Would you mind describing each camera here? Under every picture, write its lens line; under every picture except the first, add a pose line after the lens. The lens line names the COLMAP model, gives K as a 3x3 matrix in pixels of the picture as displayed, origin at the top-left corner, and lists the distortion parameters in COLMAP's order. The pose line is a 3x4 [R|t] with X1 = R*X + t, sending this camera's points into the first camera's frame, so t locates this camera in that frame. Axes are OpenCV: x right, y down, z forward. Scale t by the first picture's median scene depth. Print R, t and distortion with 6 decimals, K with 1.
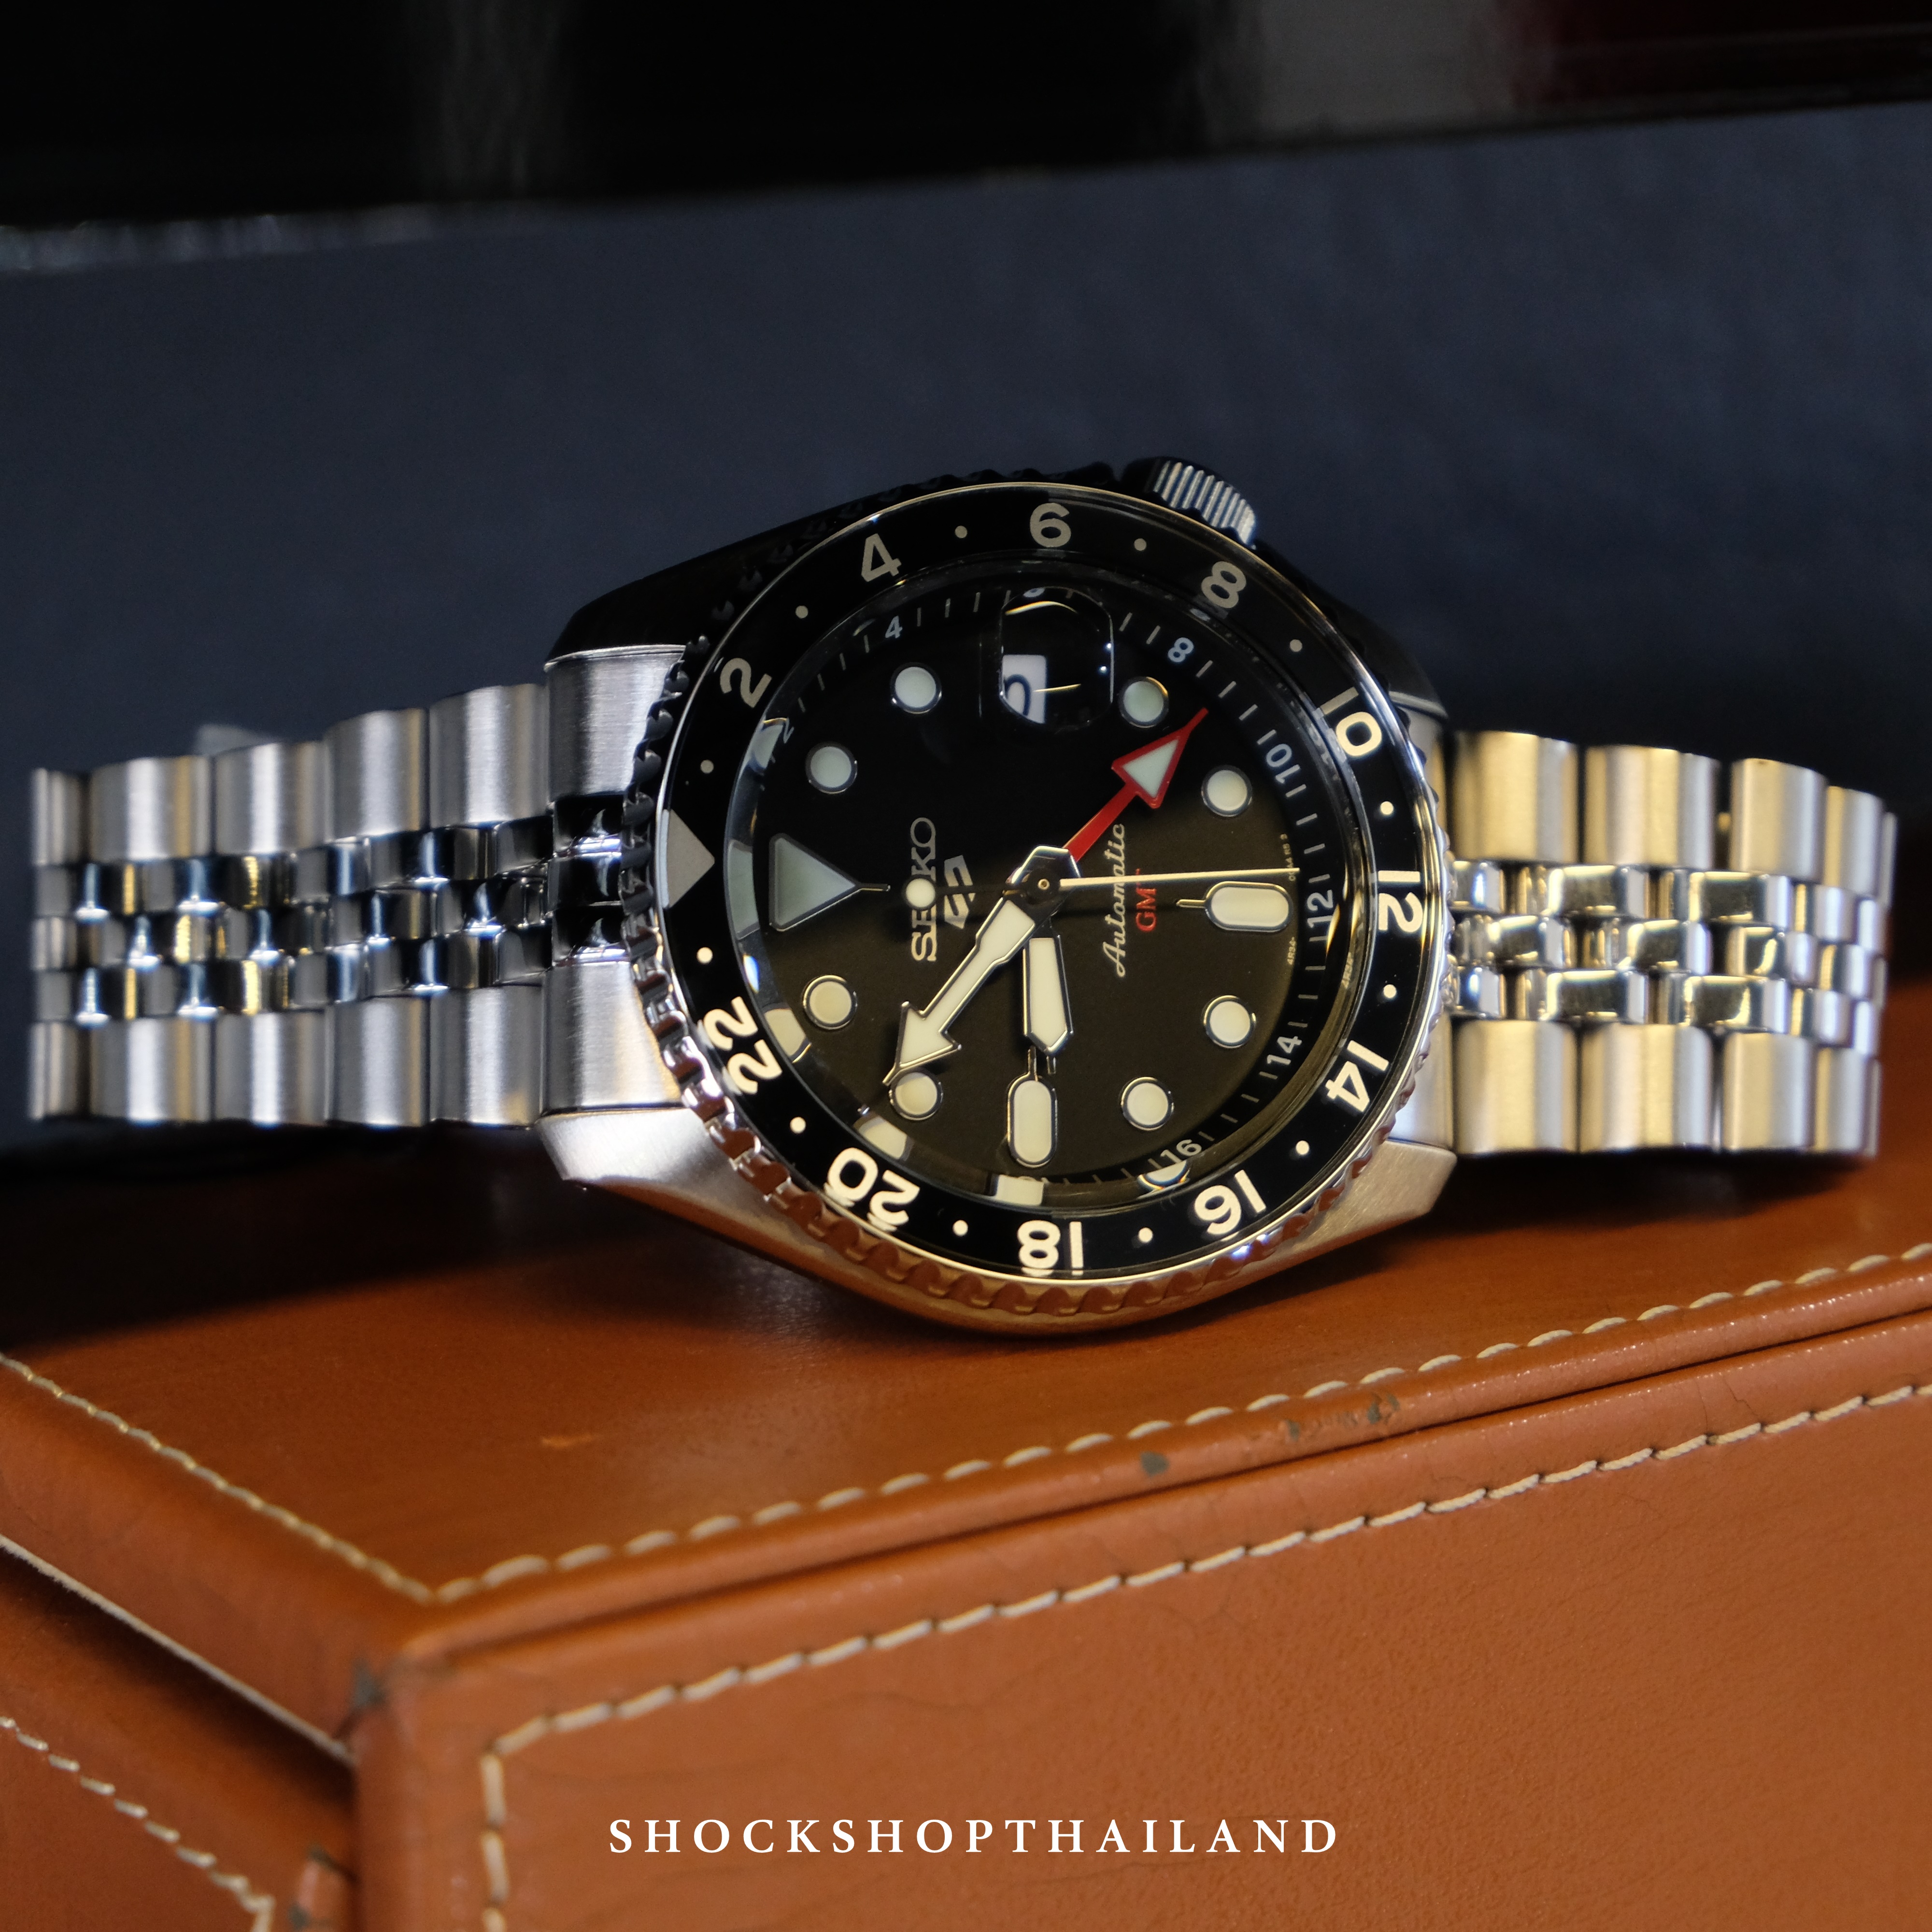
lens RADIAL K [[5828.9, 0, 966.7], [0, 5828.9, 964.3], [0, 0, 1]] dist [-0.044171, 0.000000]
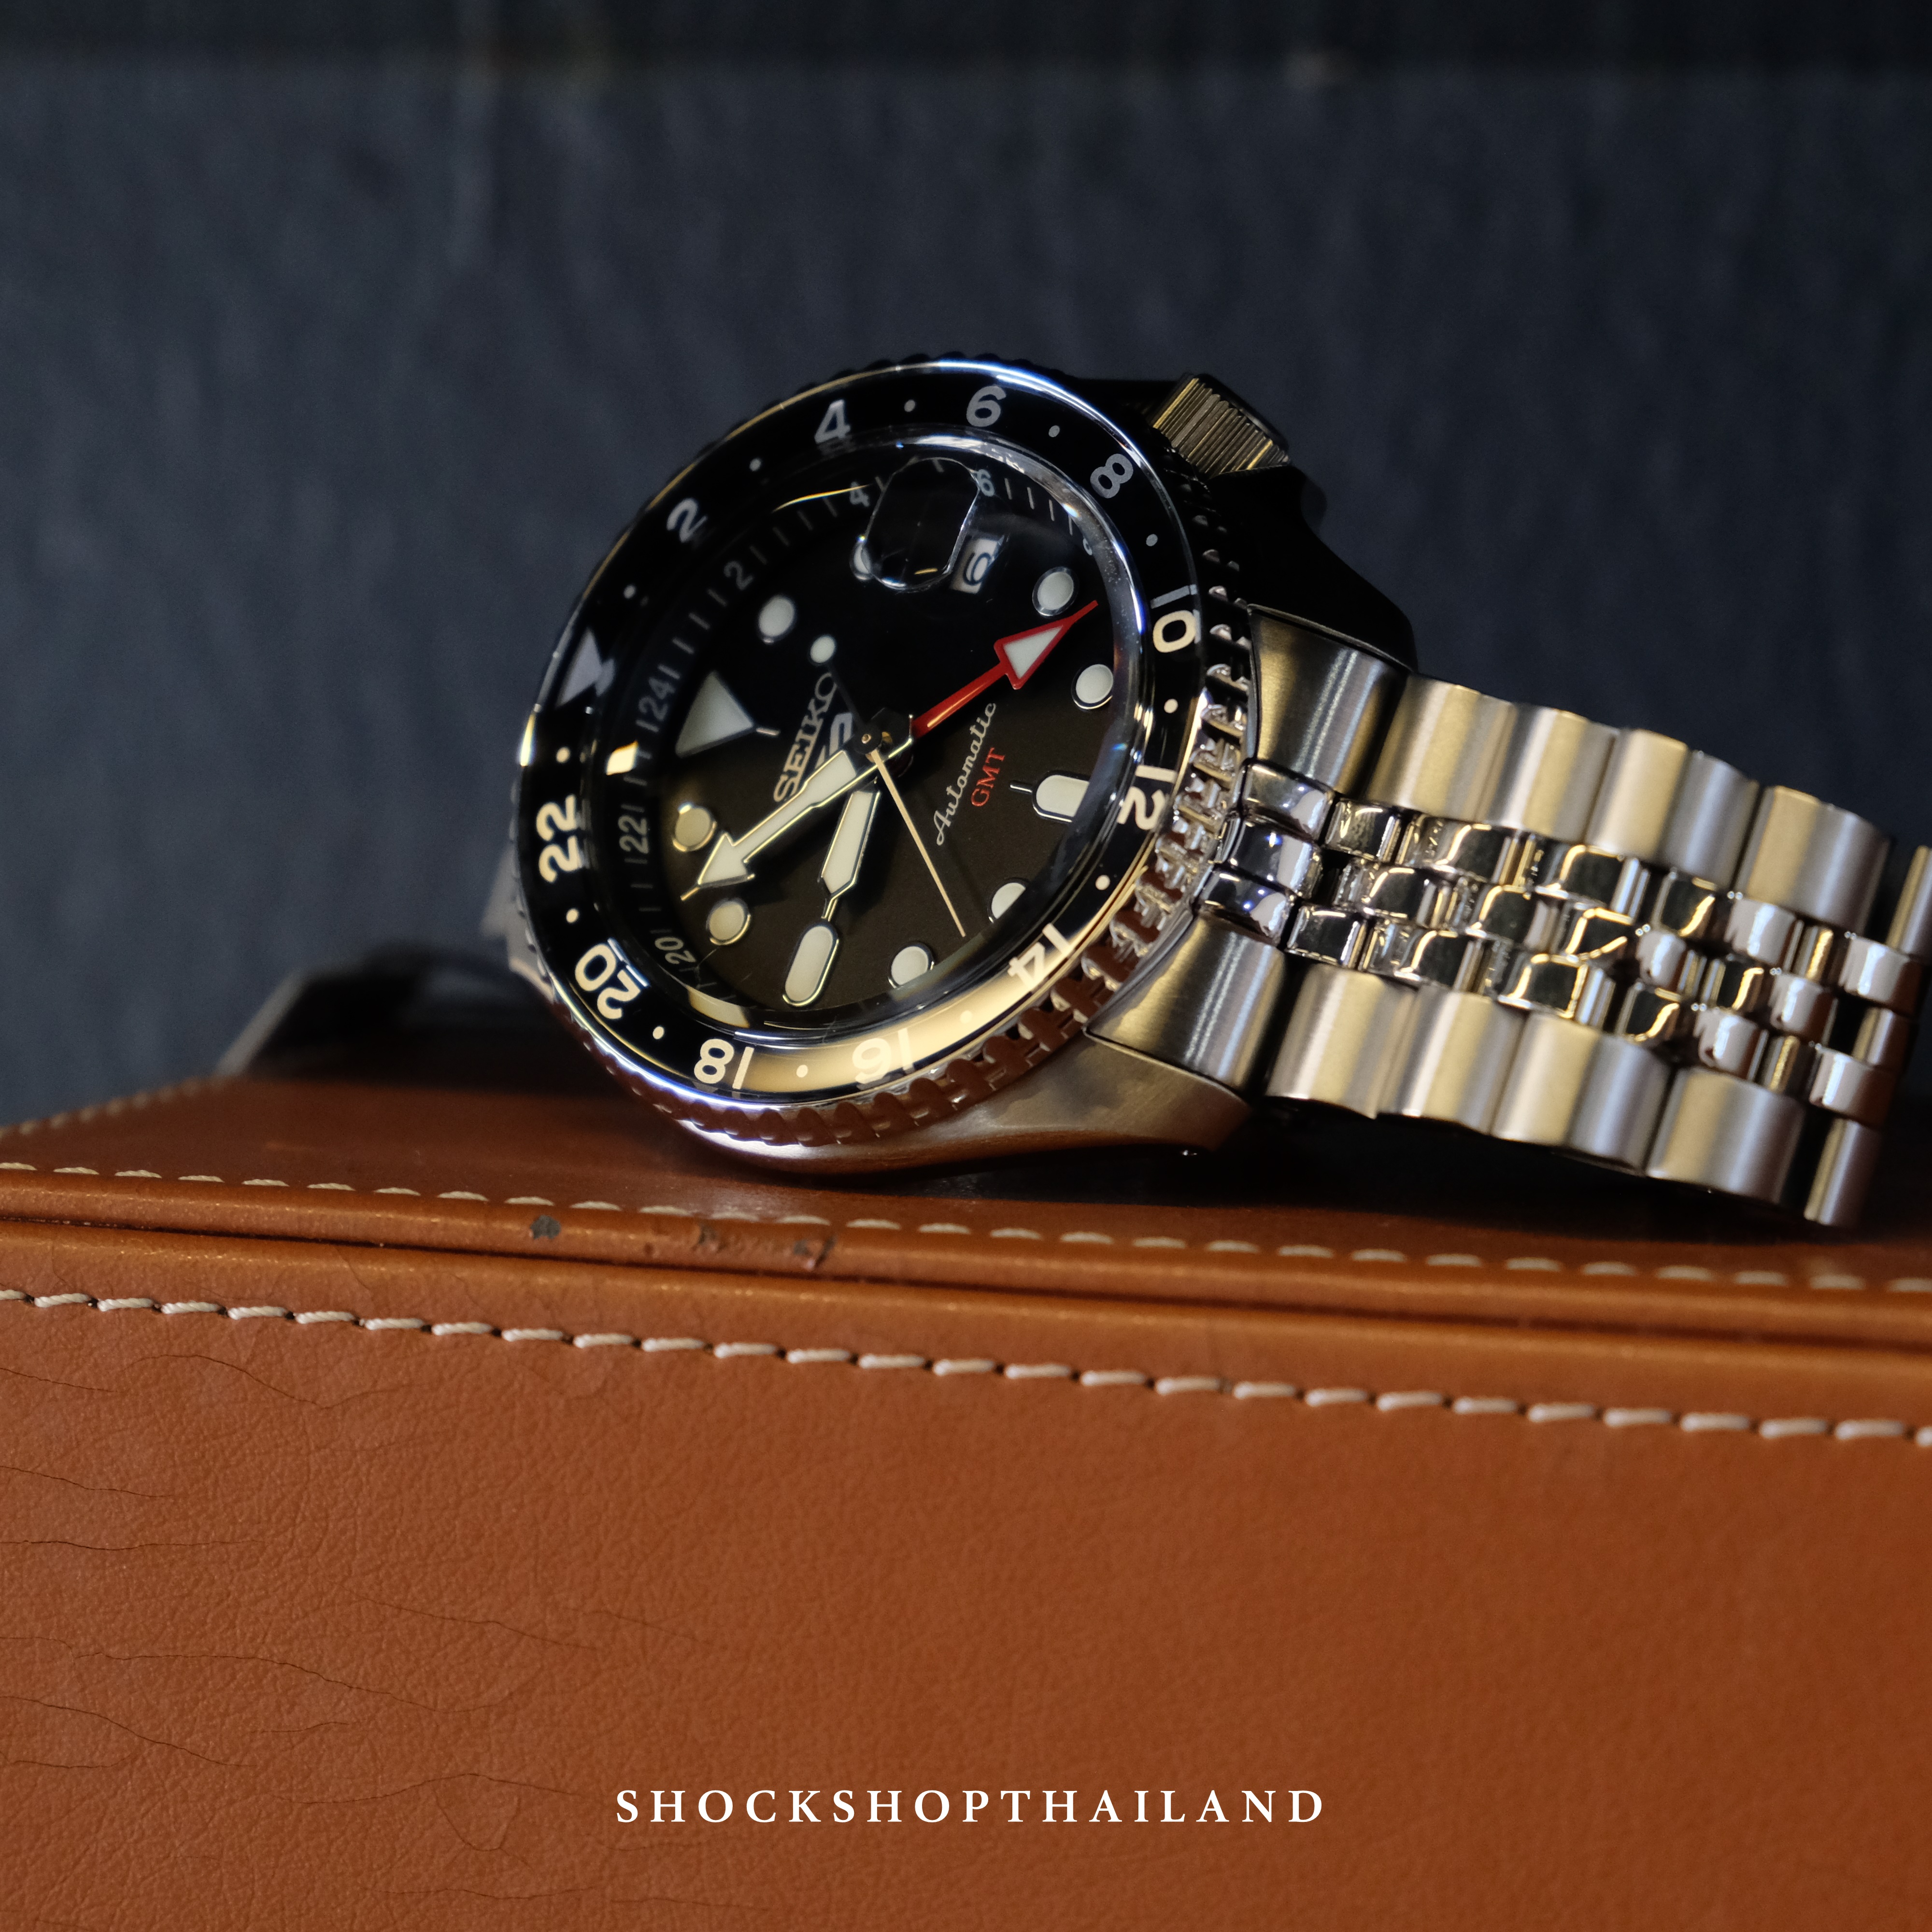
lens RADIAL K [[5828.9, 0, 963.5], [0, 5828.9, 972.2], [0, 0, 1]] dist [-0.044171, 0.000000]
pose [[0.636300, 0.105899, -0.764139, 0.804474], [-0.208826, 0.977196, -0.038465, 0.061706], [0.742640, 0.184047, 0.643904, 0.360963]]
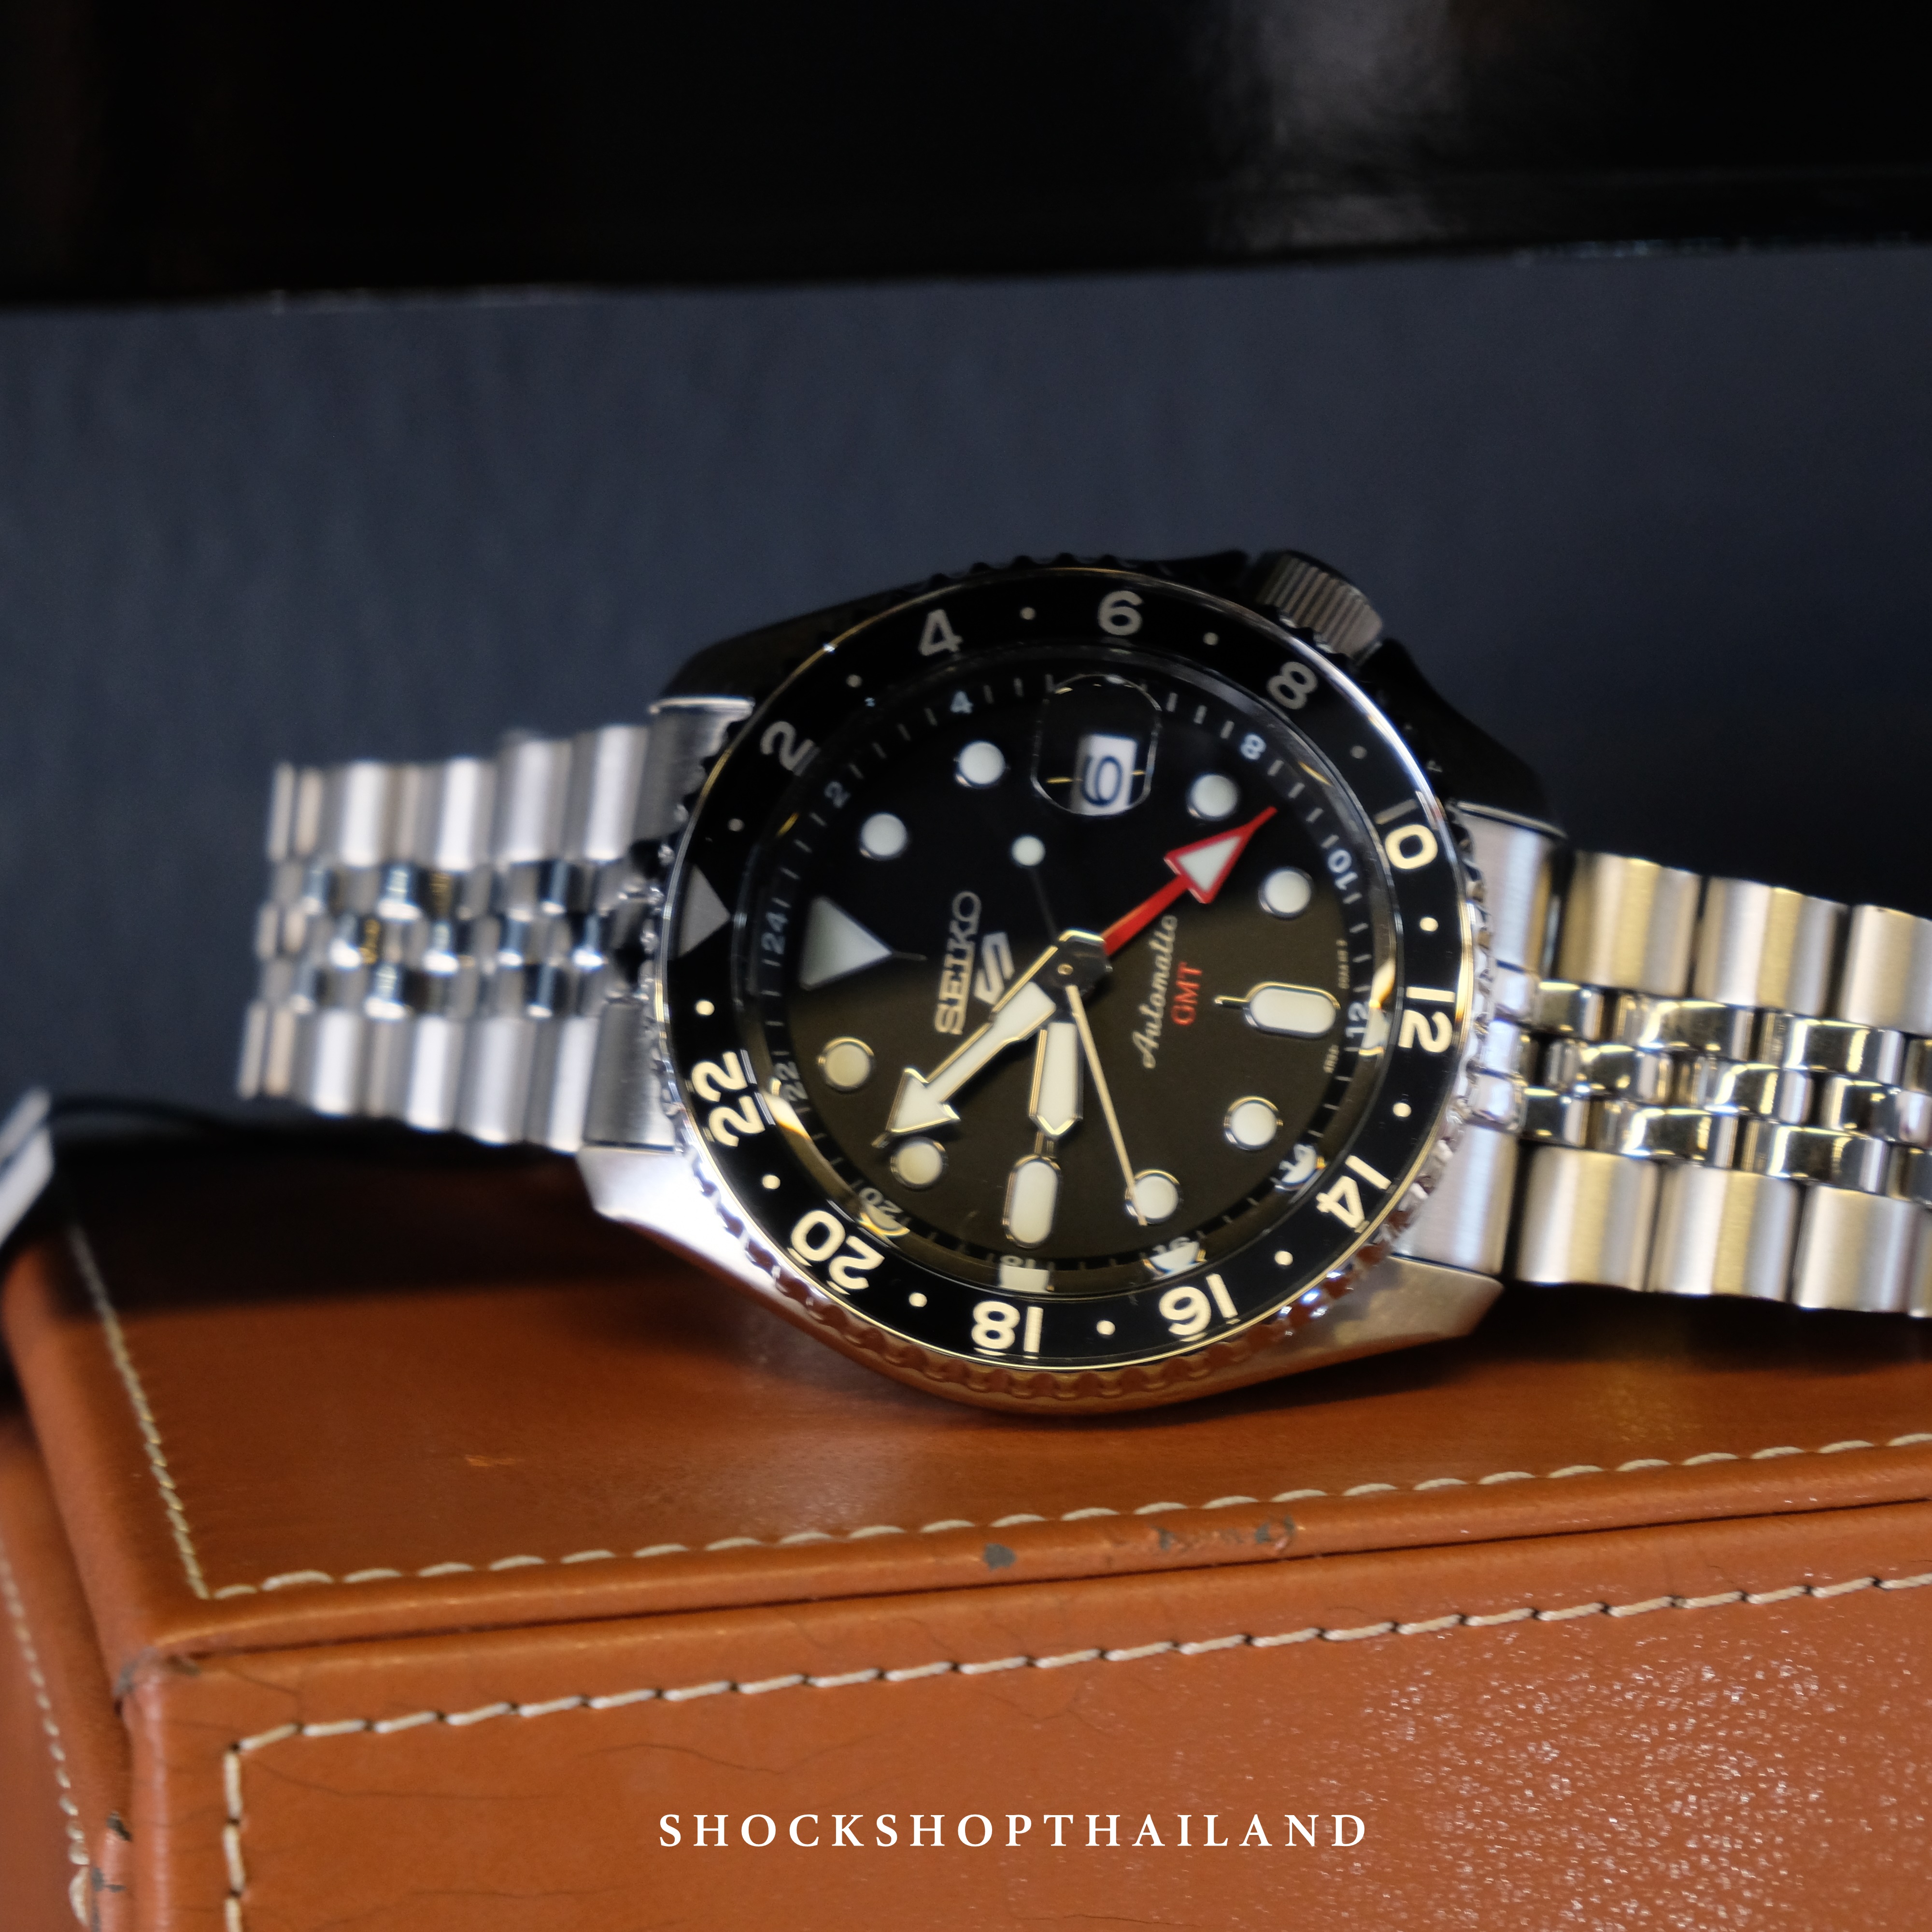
lens RADIAL K [[5828.9, 0, 963.3], [0, 5828.9, 957.9], [0, 0, 1]] dist [-0.044171, 0.000000]
pose [[0.938920, 0.093722, -0.331128, 0.328258], [-0.089030, 0.995597, 0.029347, -0.043404], [0.332421, 0.001926, 0.943129, 0.044647]]
